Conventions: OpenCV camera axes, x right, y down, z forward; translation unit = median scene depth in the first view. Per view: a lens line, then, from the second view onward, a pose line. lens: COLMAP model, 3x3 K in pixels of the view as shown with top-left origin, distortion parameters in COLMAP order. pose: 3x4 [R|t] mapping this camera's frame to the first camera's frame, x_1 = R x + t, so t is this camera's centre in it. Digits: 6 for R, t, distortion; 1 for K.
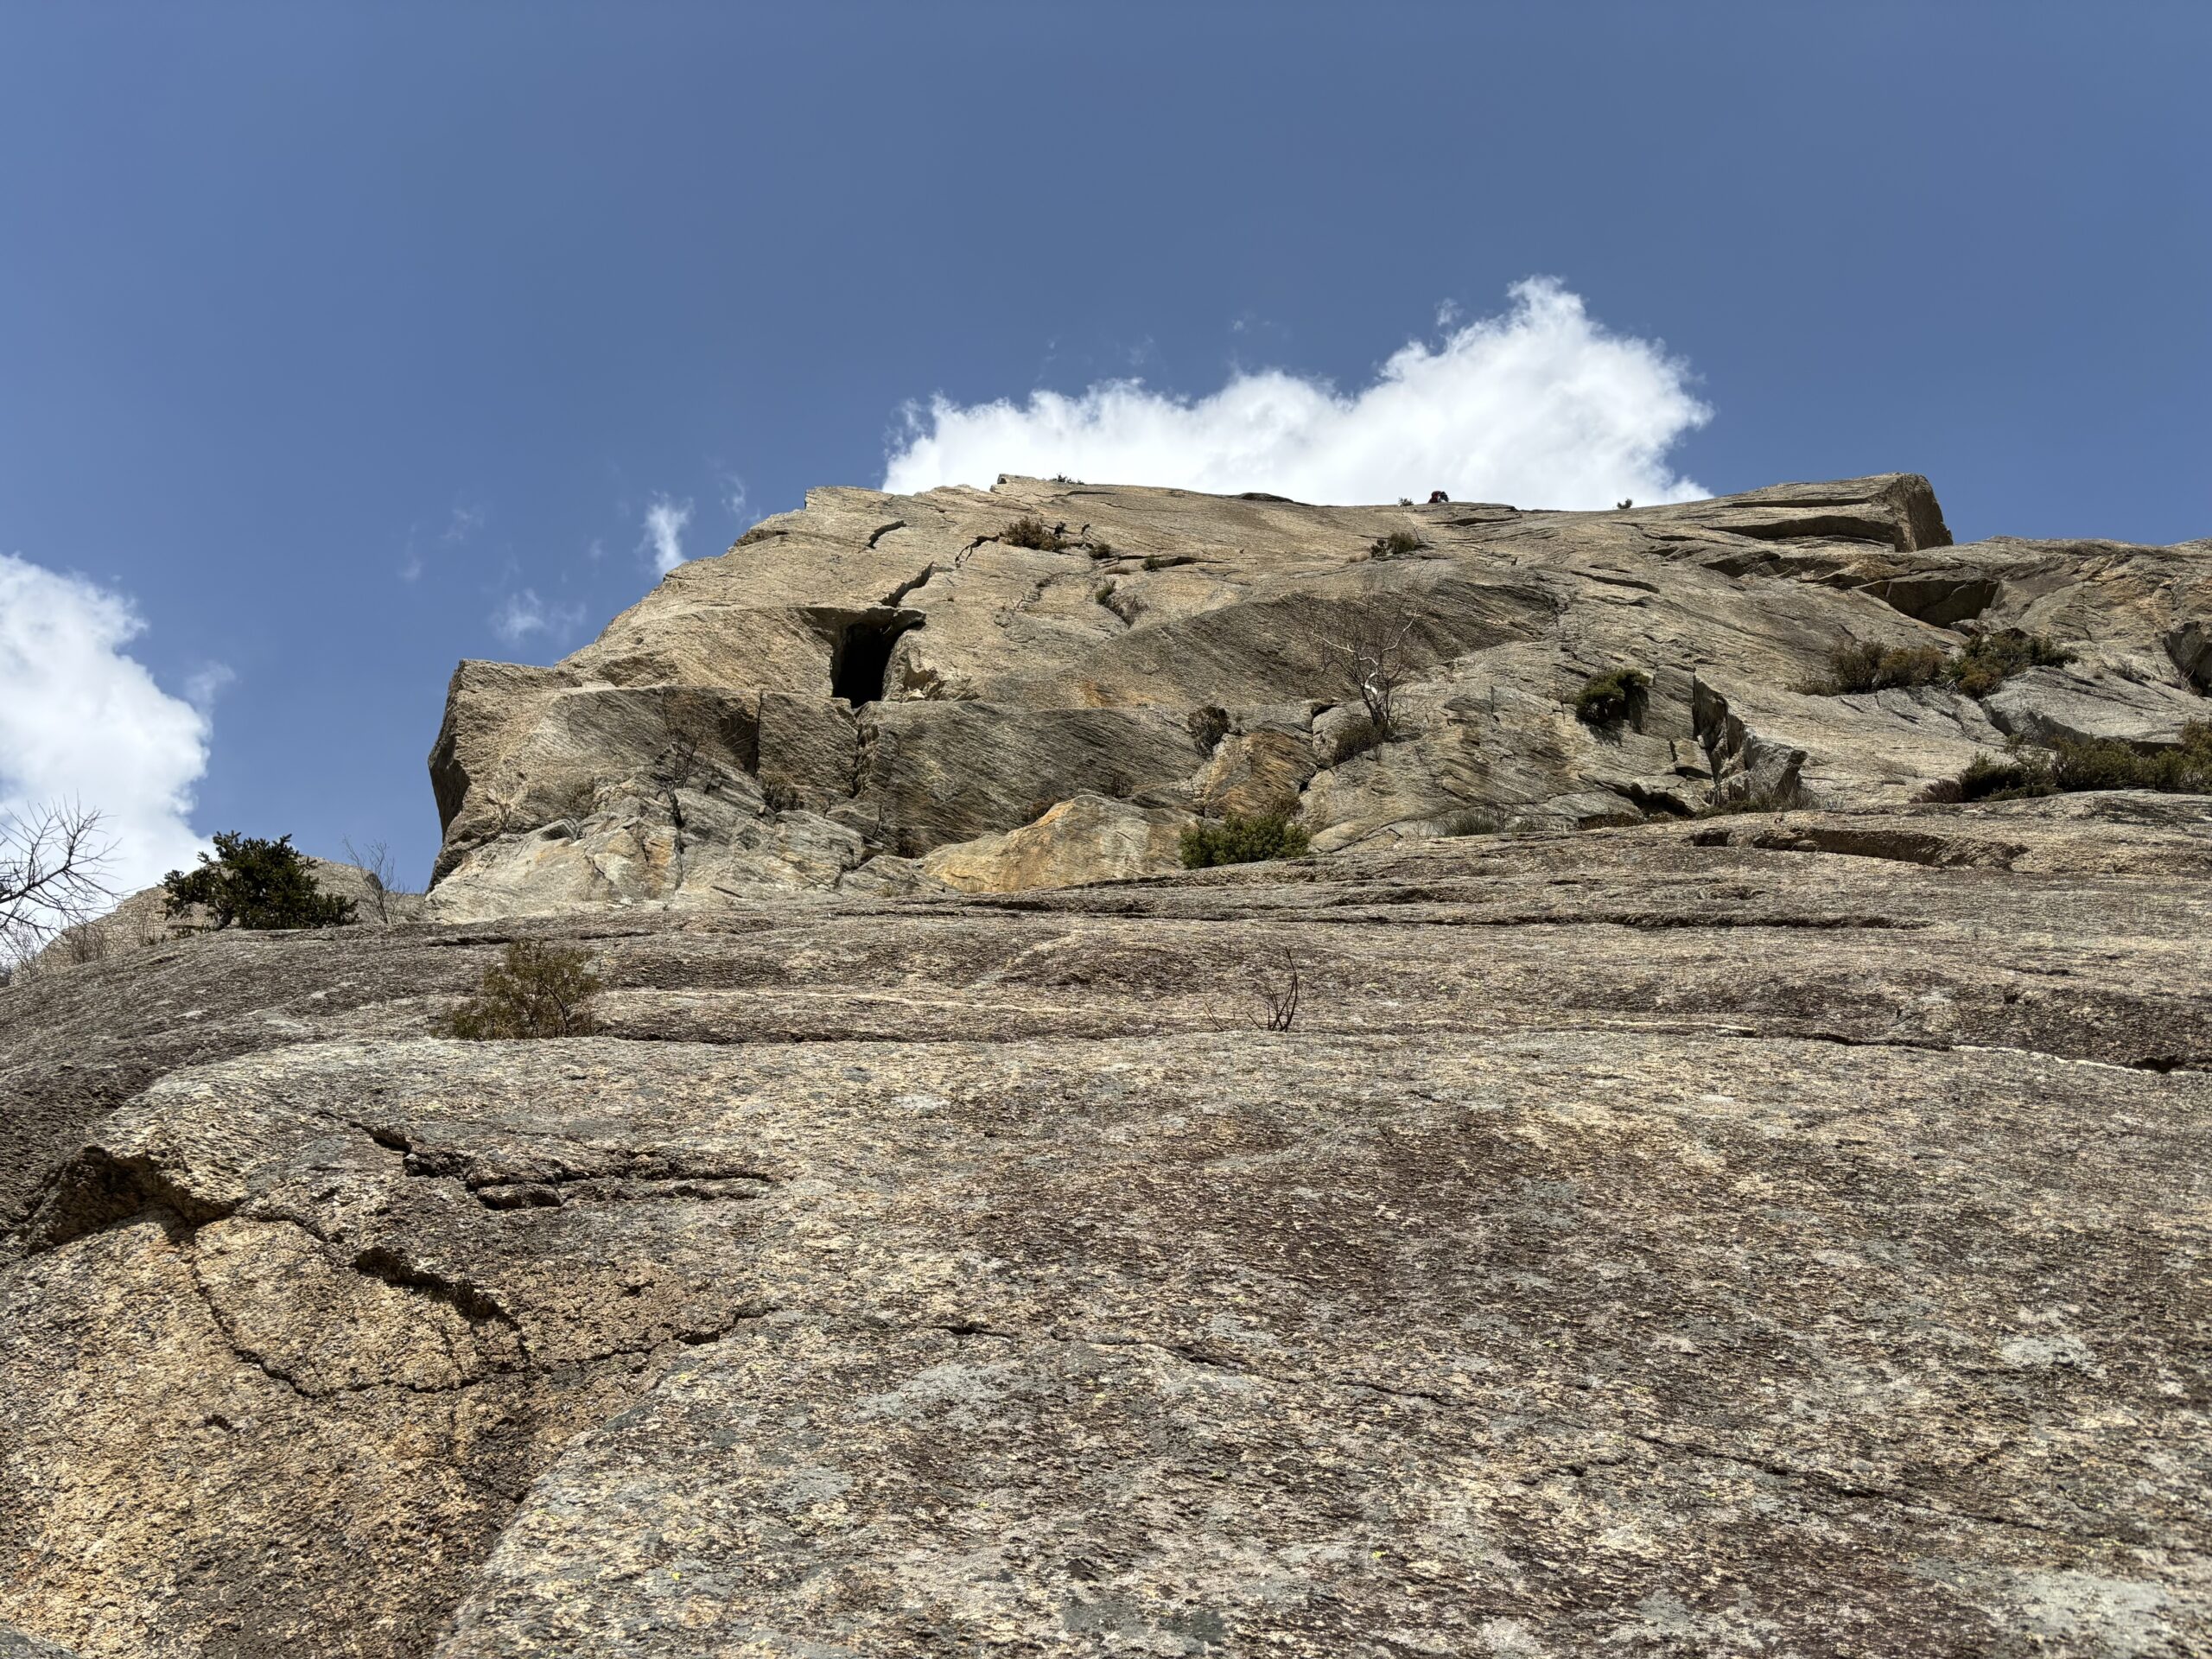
lens RADIAL K [[1662.8, 0, 1104.7], [0, 1662.8, 828.3], [0, 0, 1]] dist [0.007583, -0.008050]
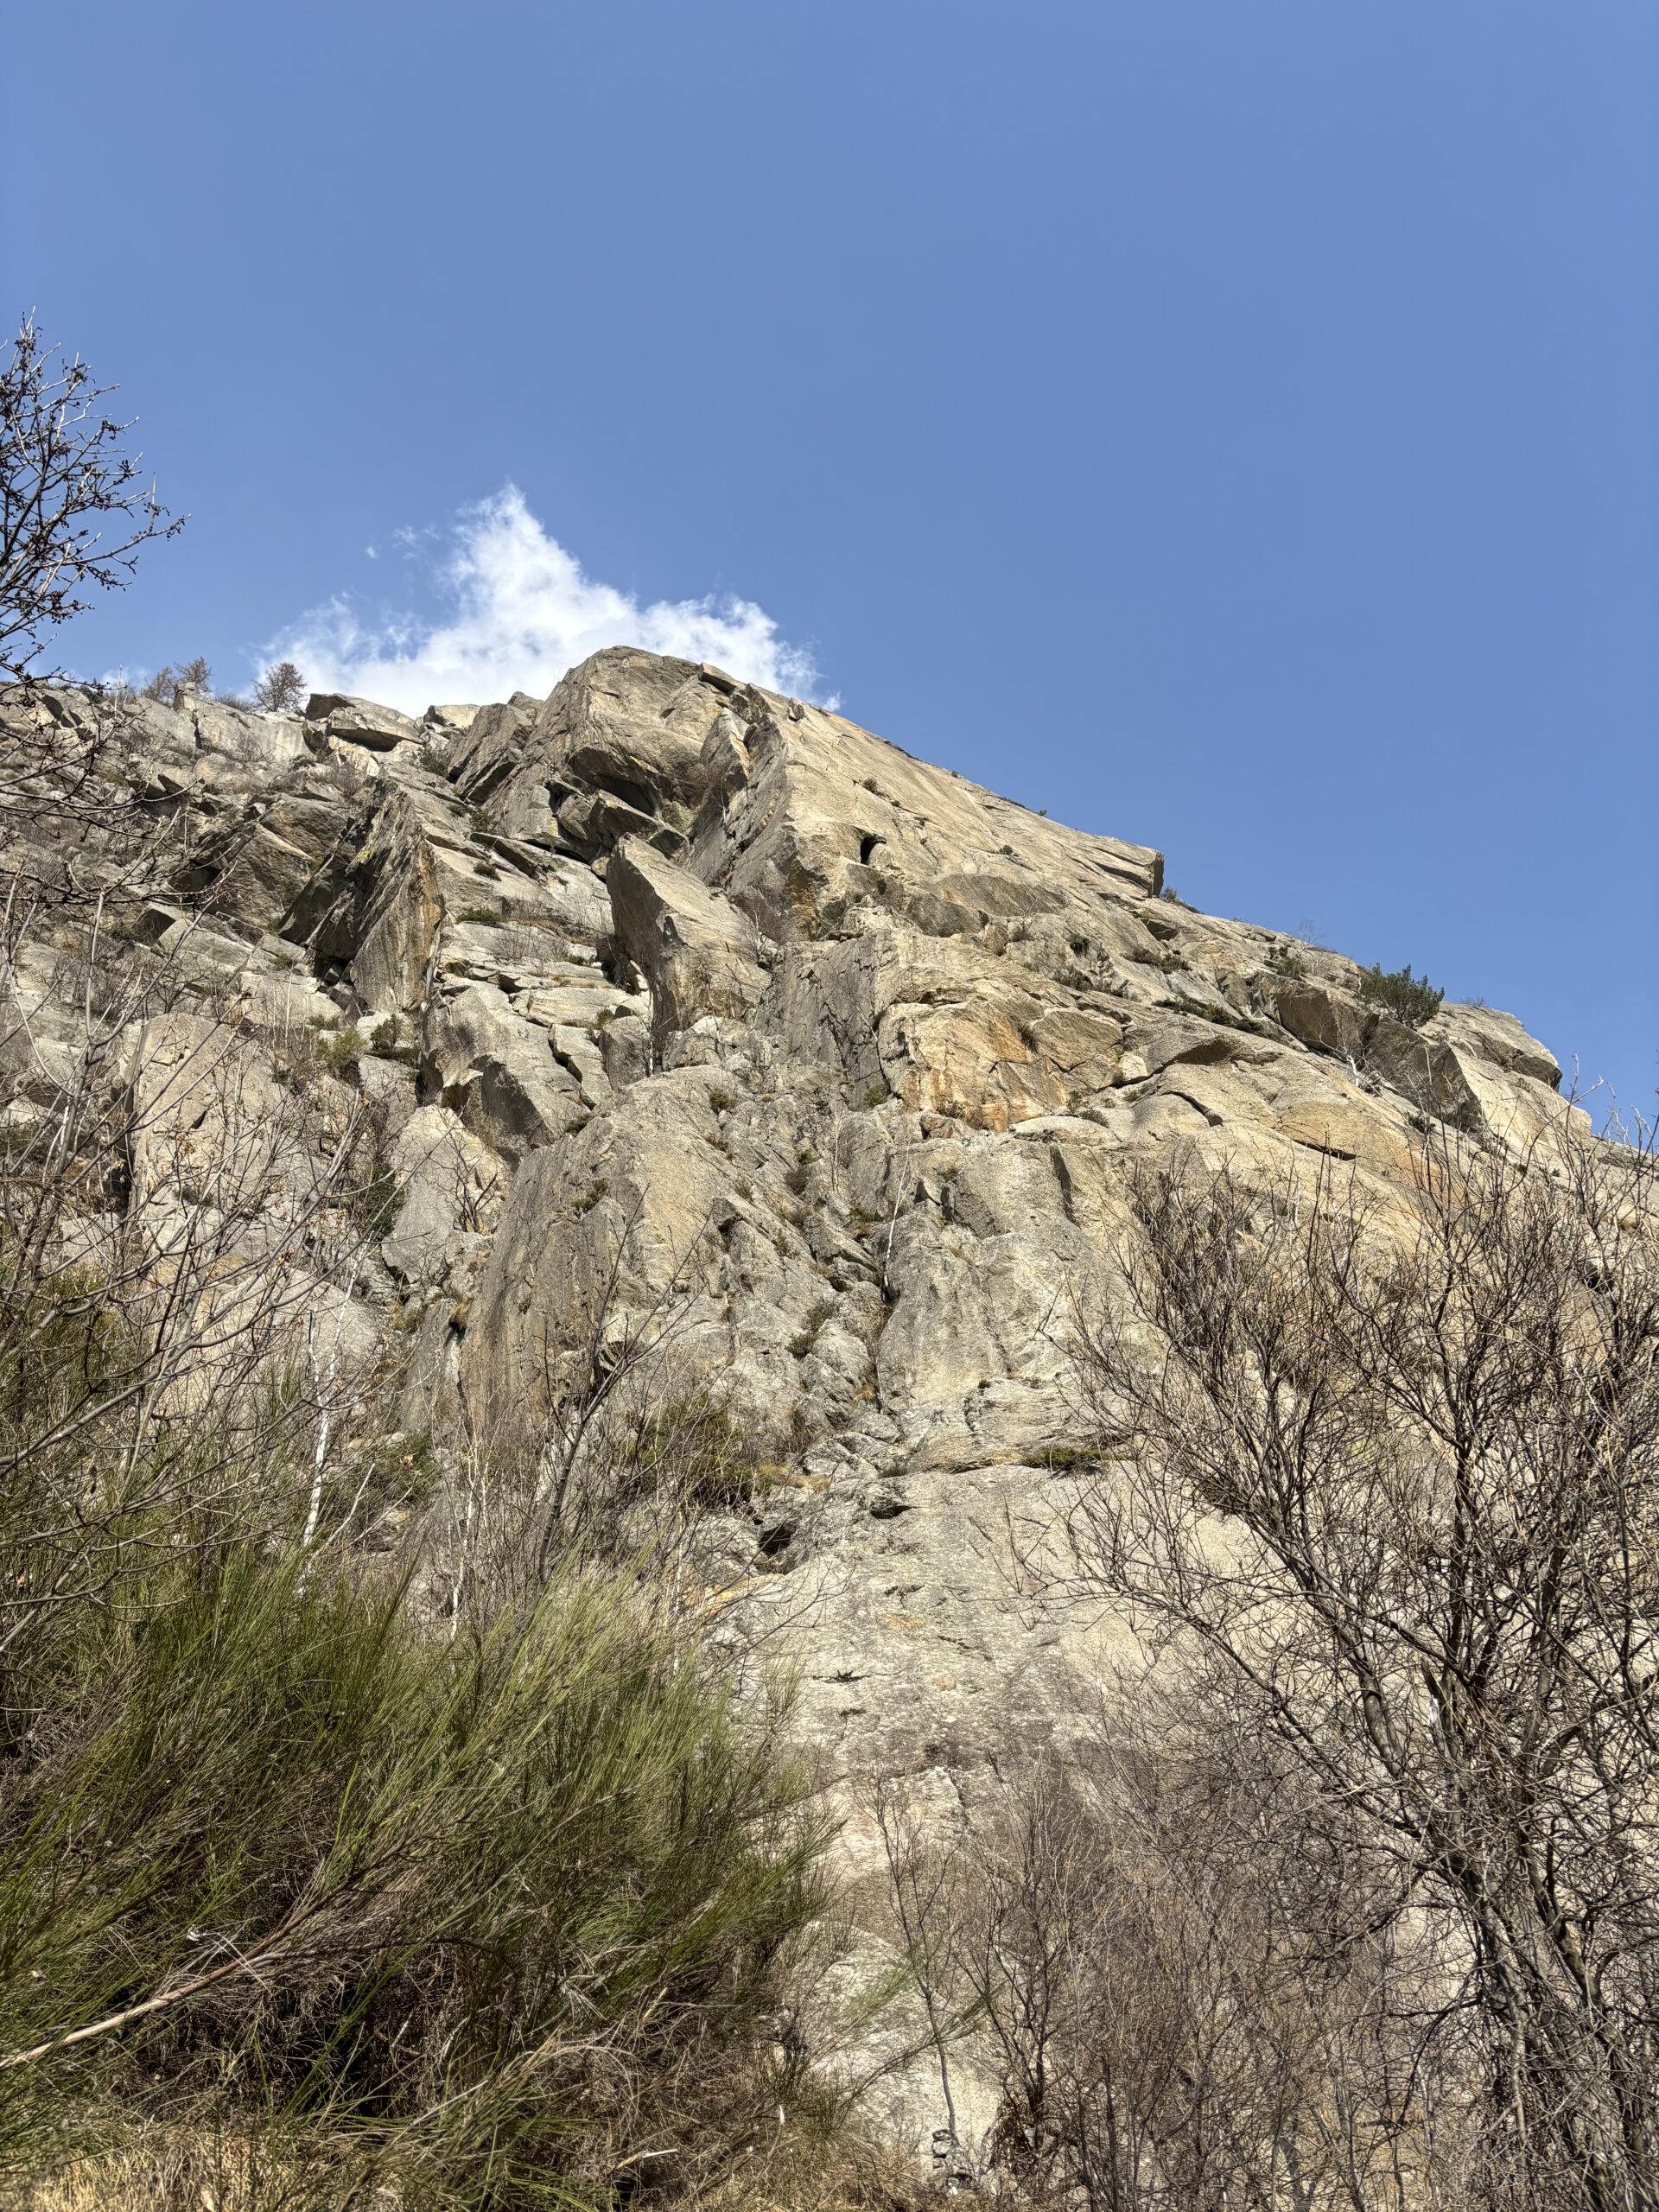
lens RADIAL K [[1662.8, 0, 829.6], [0, 1662.8, 1105.3], [0, 0, 1]] dist [0.007583, -0.008050]
pose [[0.885980, 0.265687, 0.380066, -1.252430], [-0.329311, 0.937522, 0.112285, 0.016733], [-0.326488, -0.224642, 0.918119, -1.879552]]
